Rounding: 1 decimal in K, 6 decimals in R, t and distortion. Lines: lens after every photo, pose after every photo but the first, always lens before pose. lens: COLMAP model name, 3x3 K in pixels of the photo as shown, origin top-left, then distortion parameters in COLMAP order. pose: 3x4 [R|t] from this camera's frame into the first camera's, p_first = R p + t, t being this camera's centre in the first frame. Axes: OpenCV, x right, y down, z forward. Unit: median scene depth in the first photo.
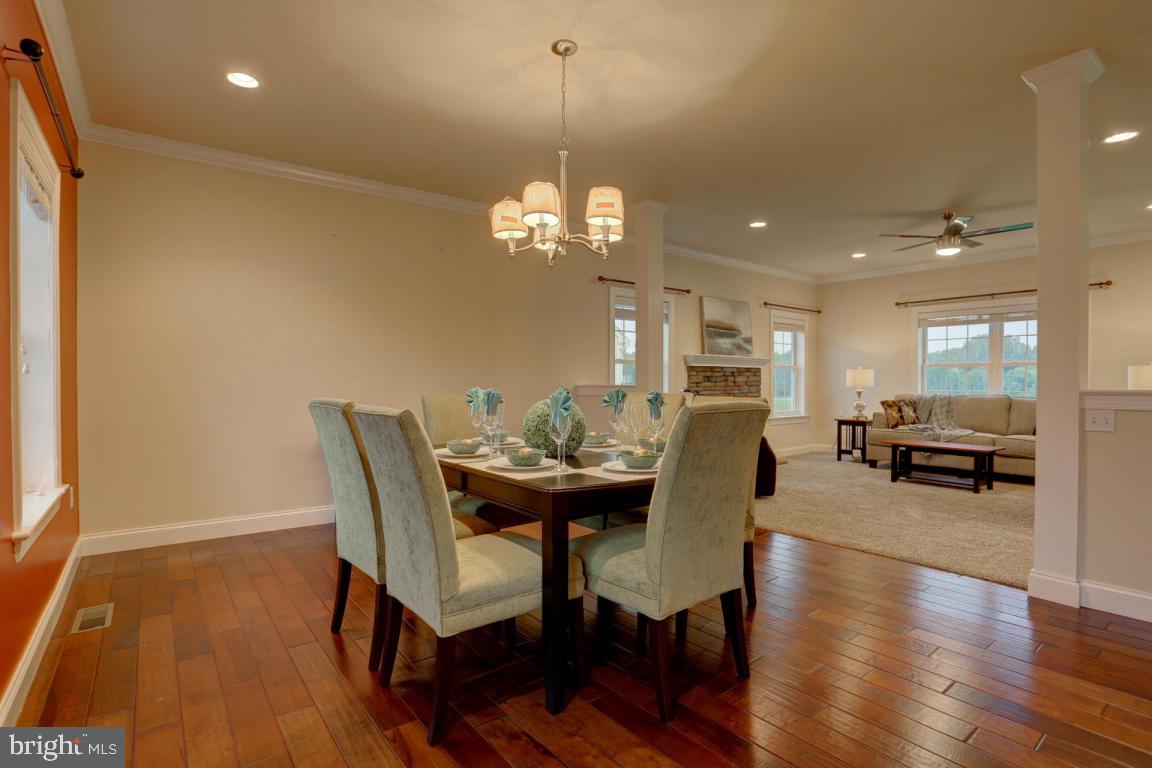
lens RADIAL K [[564.5, 0, 580.7], [0, 564.5, 386.5], [0, 0, 1]] dist [-0.075851, 0.029581]
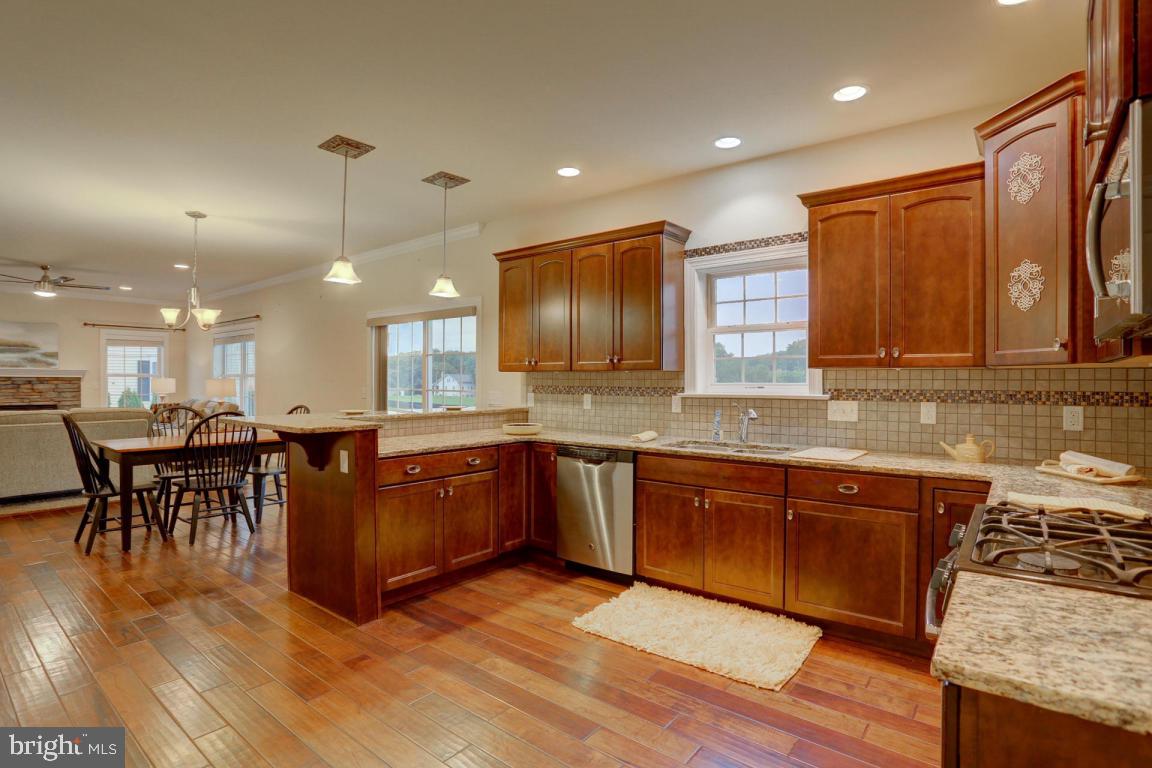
lens RADIAL K [[564.5, 0, 580.7], [0, 564.5, 386.5], [0, 0, 1]] dist [-0.075851, 0.029581]
pose [[0.969114, 0.000108, 0.246613, 1.177325], [-0.000123, 1.000000, 0.000047, -0.014236], [-0.246613, -0.000076, 0.969114, -0.436860]]
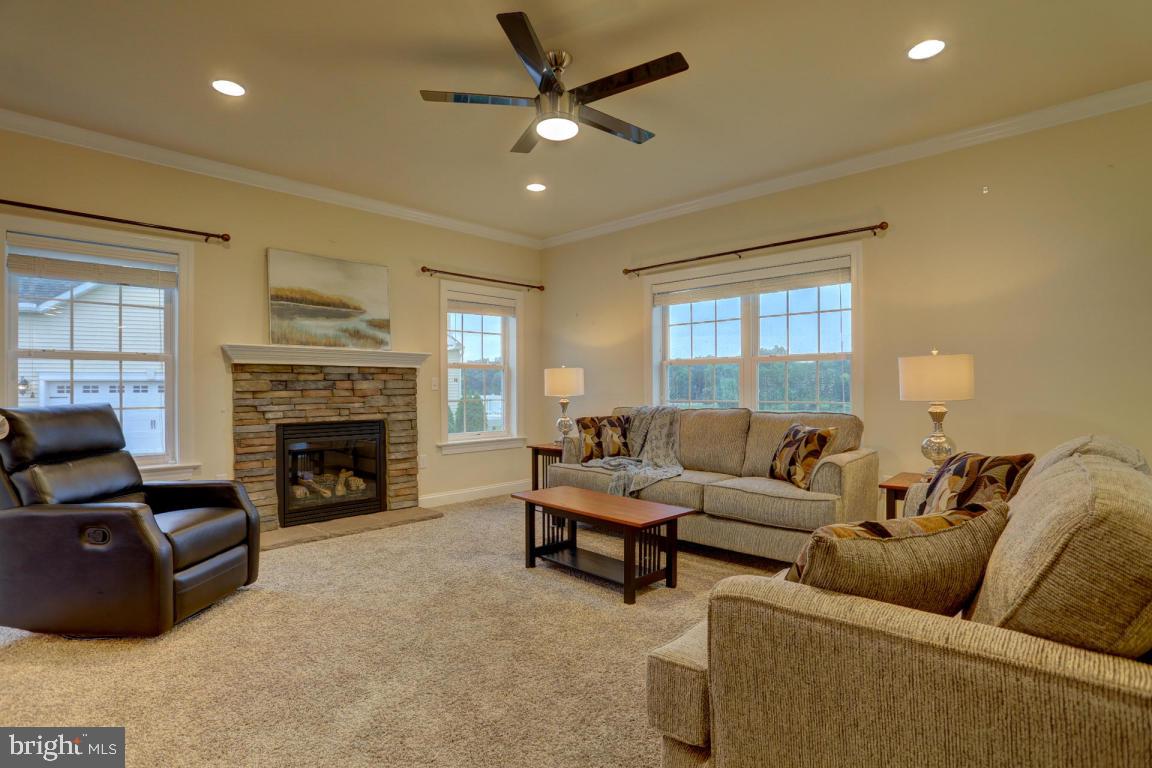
lens RADIAL K [[564.5, 0, 580.7], [0, 564.5, 386.5], [0, 0, 1]] dist [-0.075851, 0.029581]
pose [[0.990014, -0.005570, 0.140856, 0.454151], [0.007198, 0.999913, -0.011045, -0.003178], [-0.140783, 0.011949, 0.989968, 0.358433]]
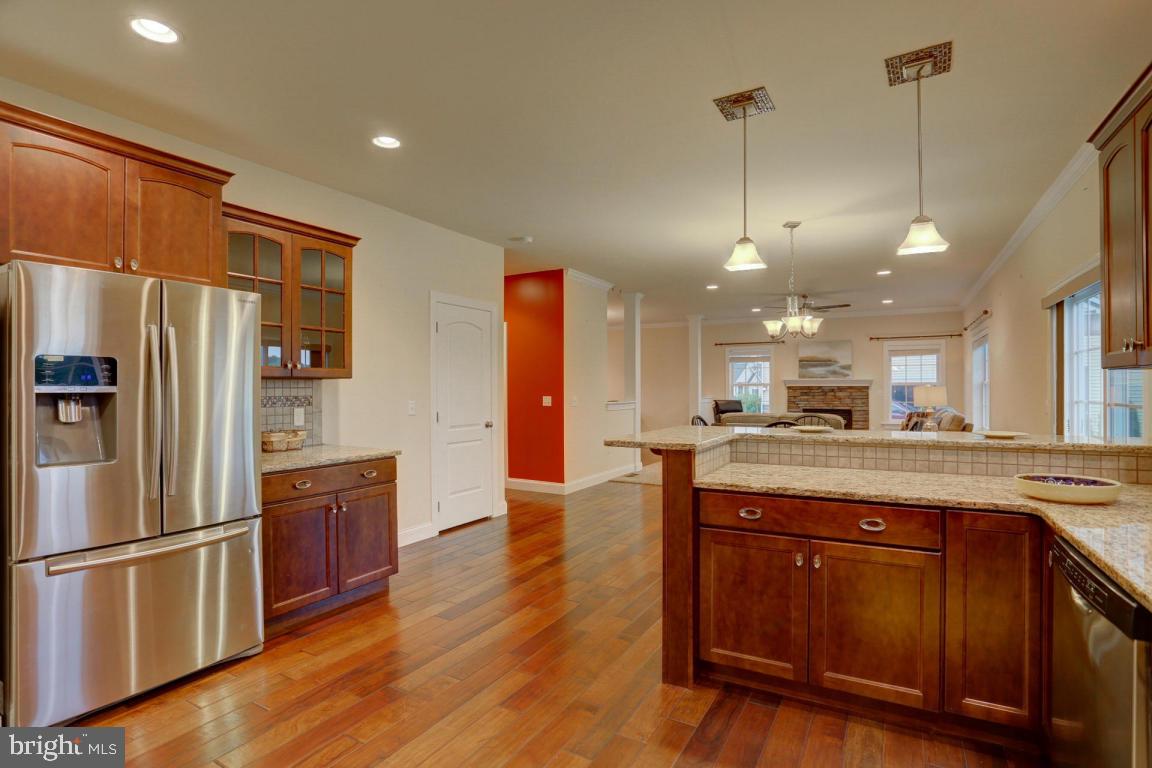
lens RADIAL K [[564.5, 0, 580.7], [0, 564.5, 386.5], [0, 0, 1]] dist [-0.075851, 0.029581]
pose [[0.383366, -0.005946, -0.923577, 1.415712], [-0.005879, 0.999943, -0.008878, -0.016891], [0.923578, 0.008833, 0.383310, -0.182252]]
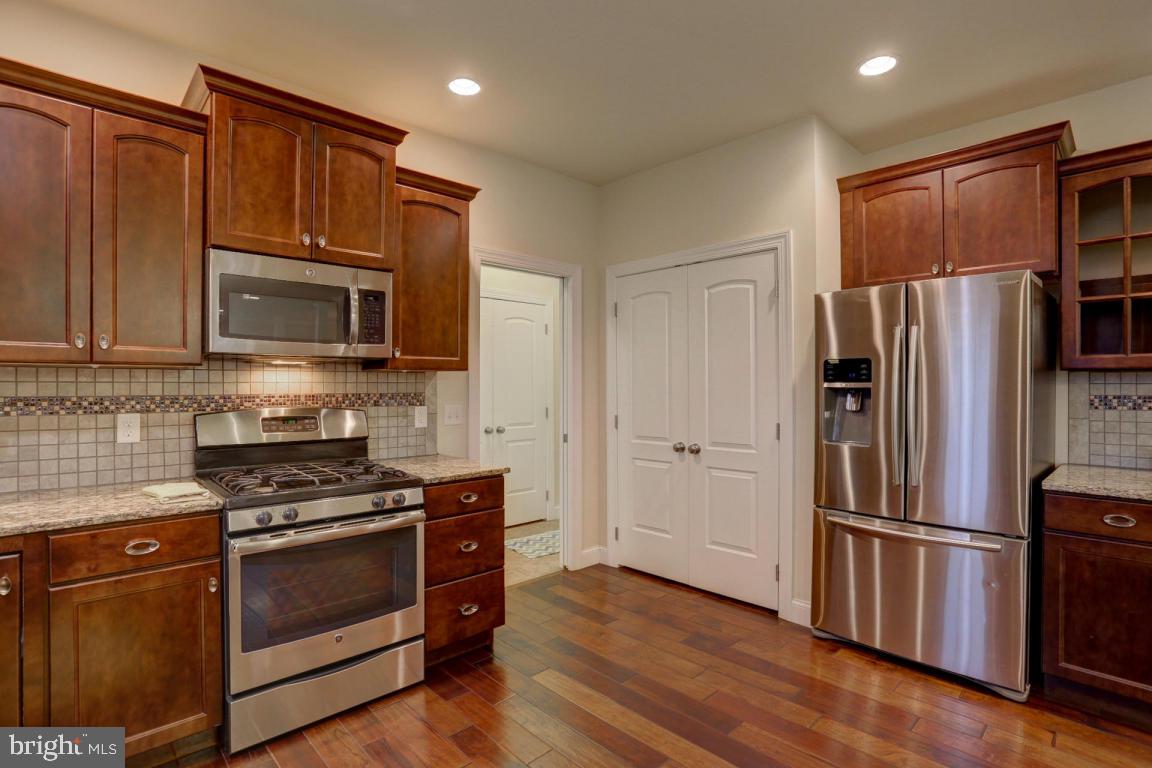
lens RADIAL K [[564.5, 0, 580.7], [0, 564.5, 386.5], [0, 0, 1]] dist [-0.075851, 0.029581]
pose [[-0.994317, -0.001584, -0.106444, 1.270420], [-0.003035, 0.999905, 0.013472, -0.019750], [0.106412, 0.013719, -0.994227, 0.030851]]
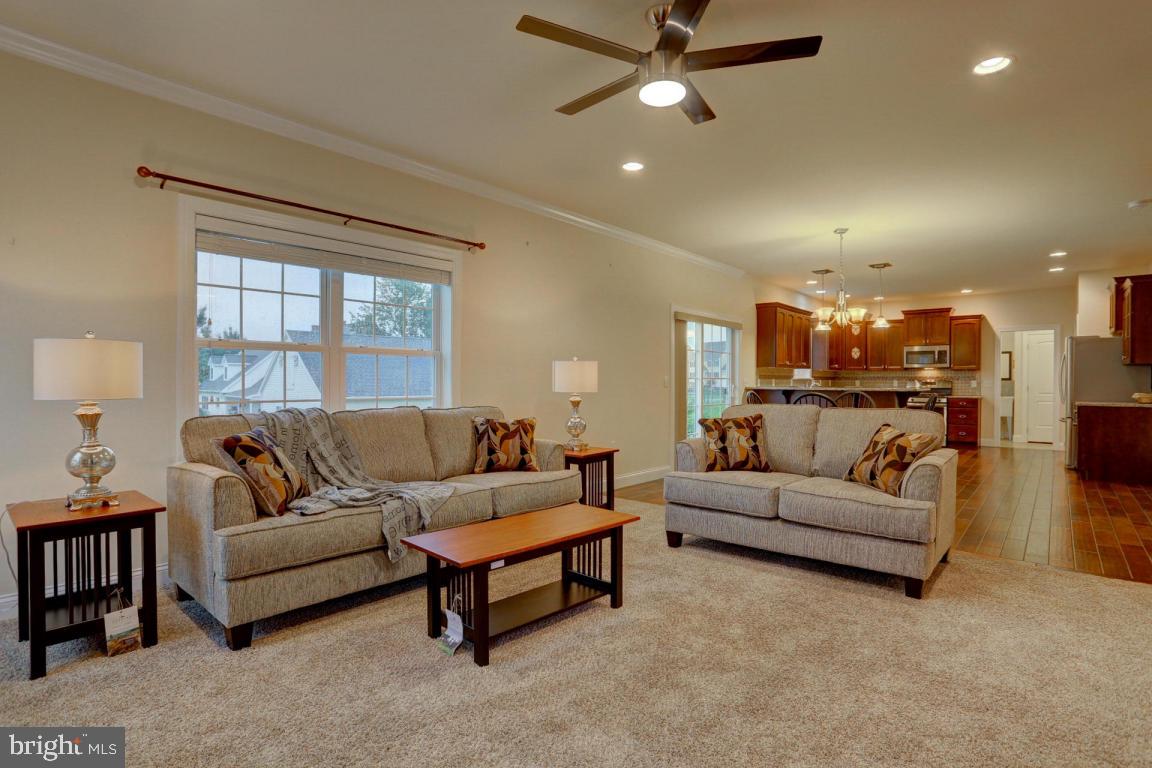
lens RADIAL K [[564.5, 0, 580.7], [0, 564.5, 386.5], [0, 0, 1]] dist [-0.075851, 0.029581]
pose [[-0.193205, -0.012506, 0.981079, 0.178269], [0.006621, 0.999879, 0.014049, -0.009423], [-0.981136, 0.009210, -0.193099, 0.834116]]
